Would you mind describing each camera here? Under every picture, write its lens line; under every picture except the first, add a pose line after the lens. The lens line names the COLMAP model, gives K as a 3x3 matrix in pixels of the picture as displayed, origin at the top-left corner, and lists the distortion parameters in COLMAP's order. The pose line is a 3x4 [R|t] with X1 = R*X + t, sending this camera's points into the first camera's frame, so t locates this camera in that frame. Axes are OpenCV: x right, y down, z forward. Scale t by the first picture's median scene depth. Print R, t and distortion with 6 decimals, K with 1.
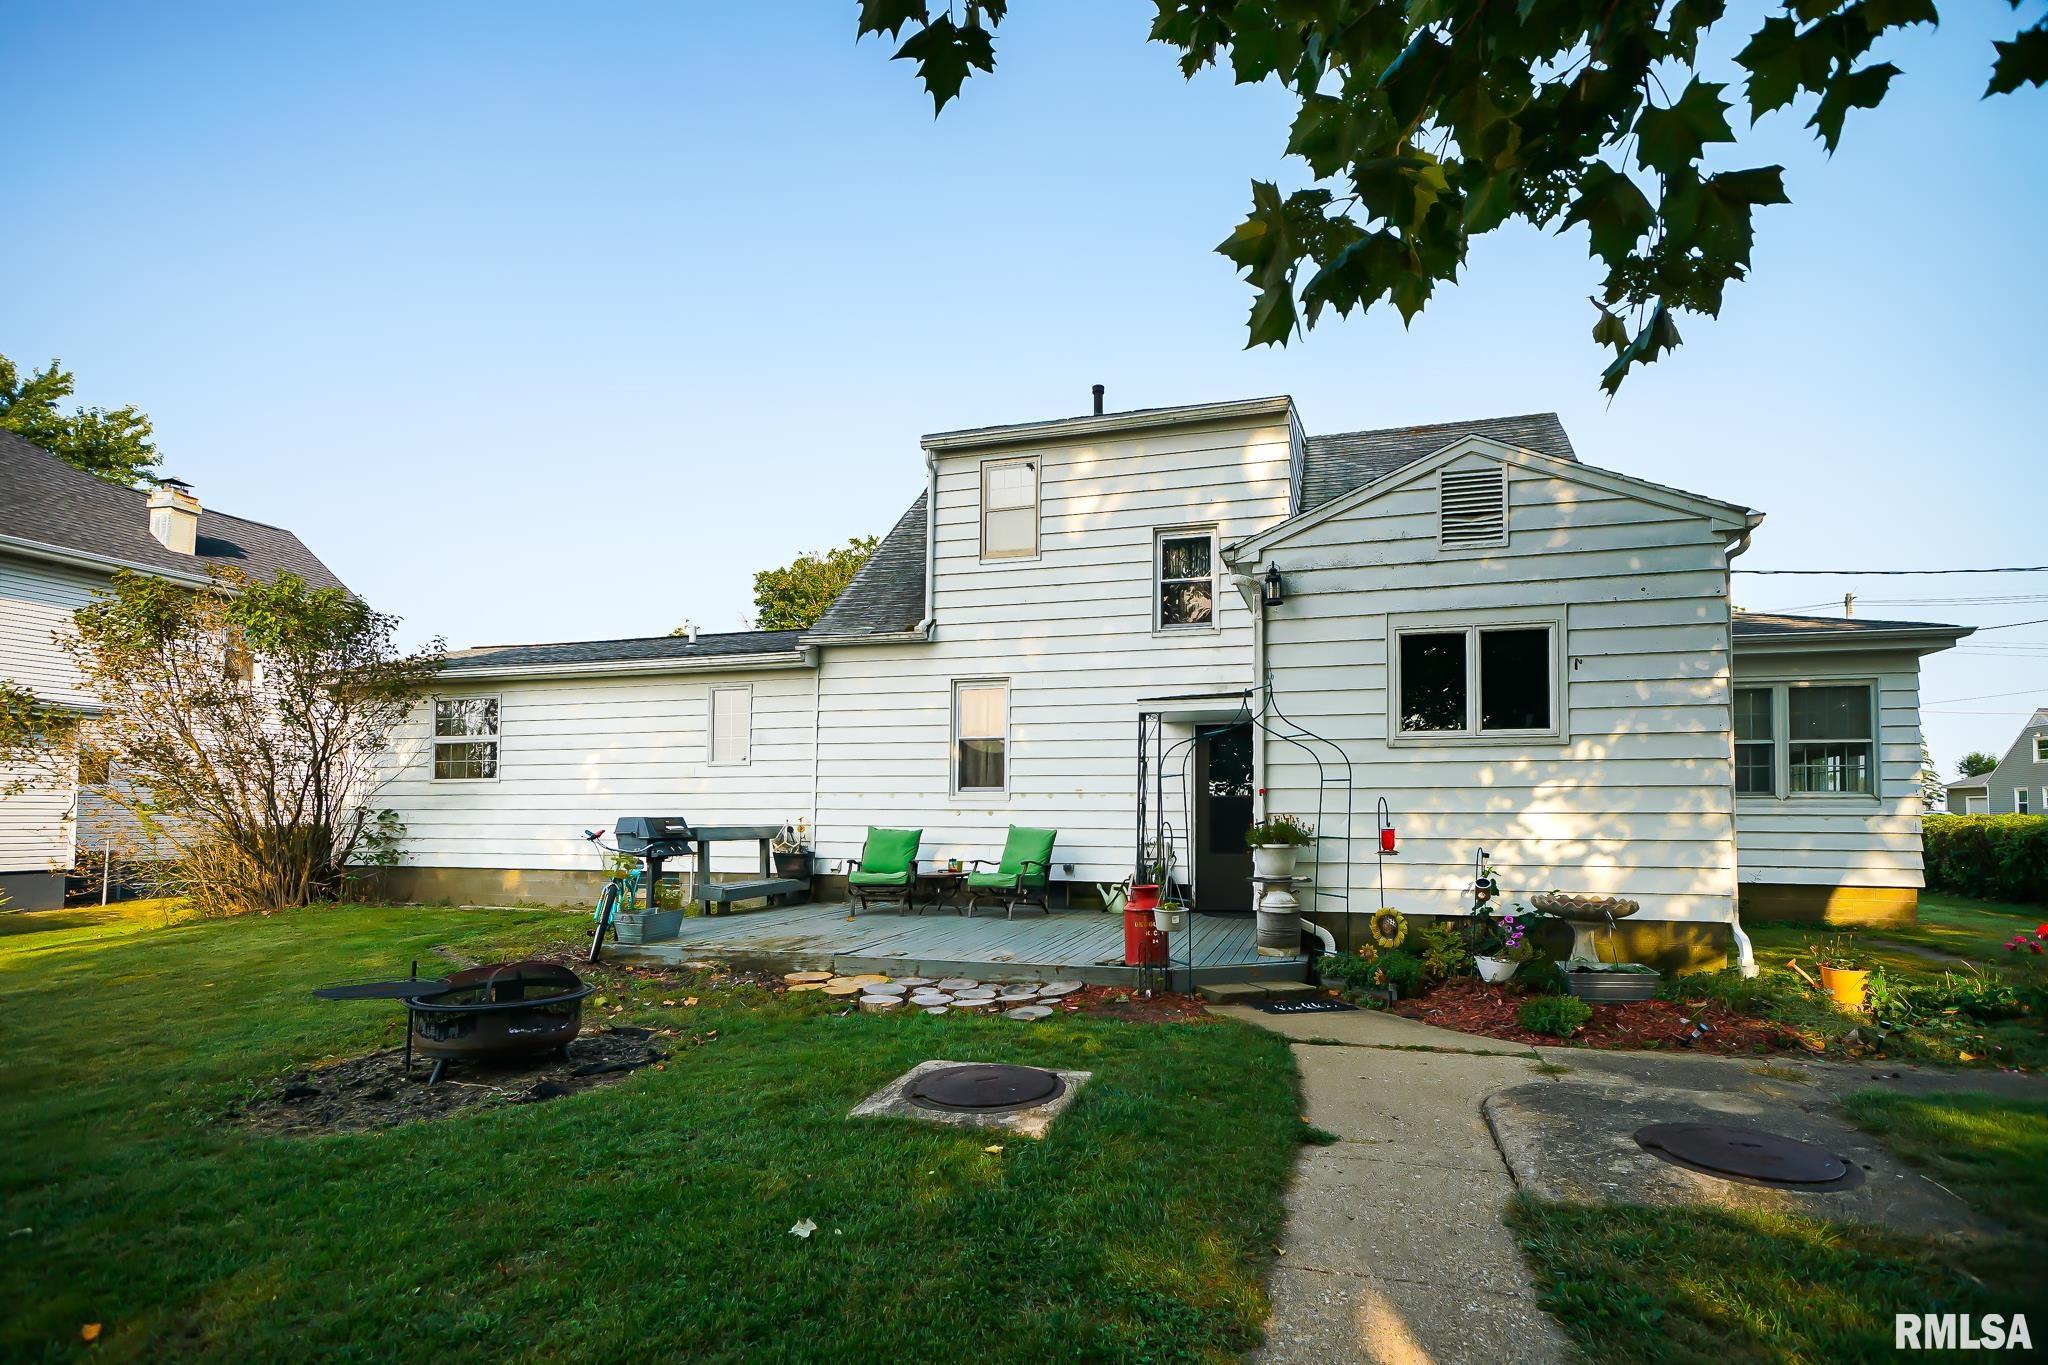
lens RADIAL K [[986.3, 0, 1025.8], [0, 986.3, 801.4], [0, 0, 1]] dist [0.000260, -0.000168]
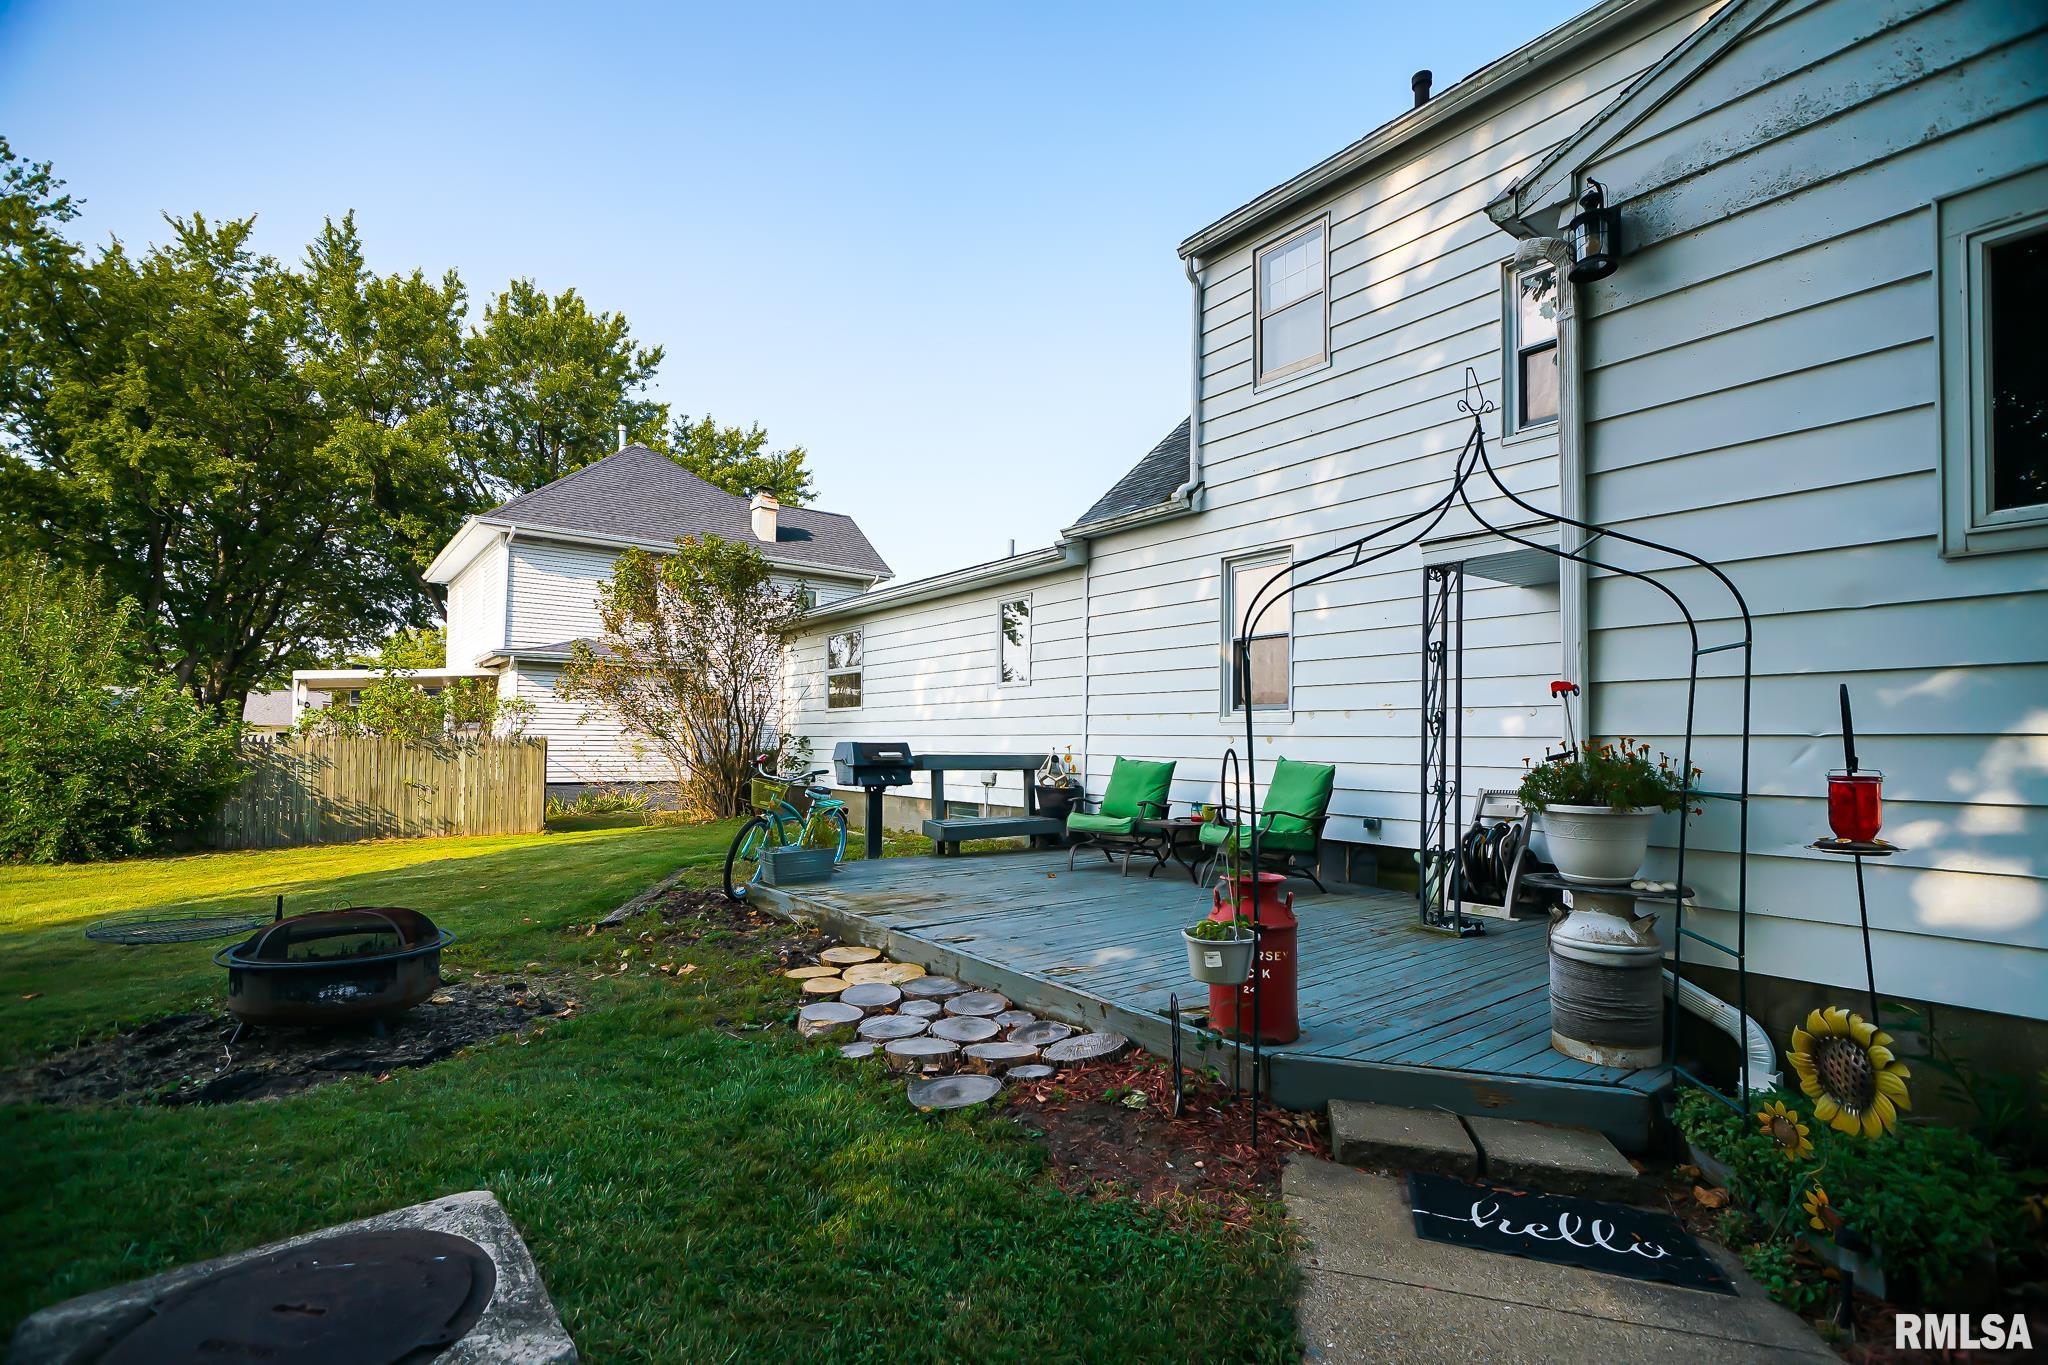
lens RADIAL K [[908.0, 0, 1022.6], [0, 908.0, 725.6], [0, 0, 1]] dist [-0.000501, -0.000450]
pose [[0.812249, -0.005158, -0.583289, 0.212308], [-0.001181, 0.999944, -0.010486, 0.009139], [0.583310, 0.009206, 0.812197, 0.387974]]
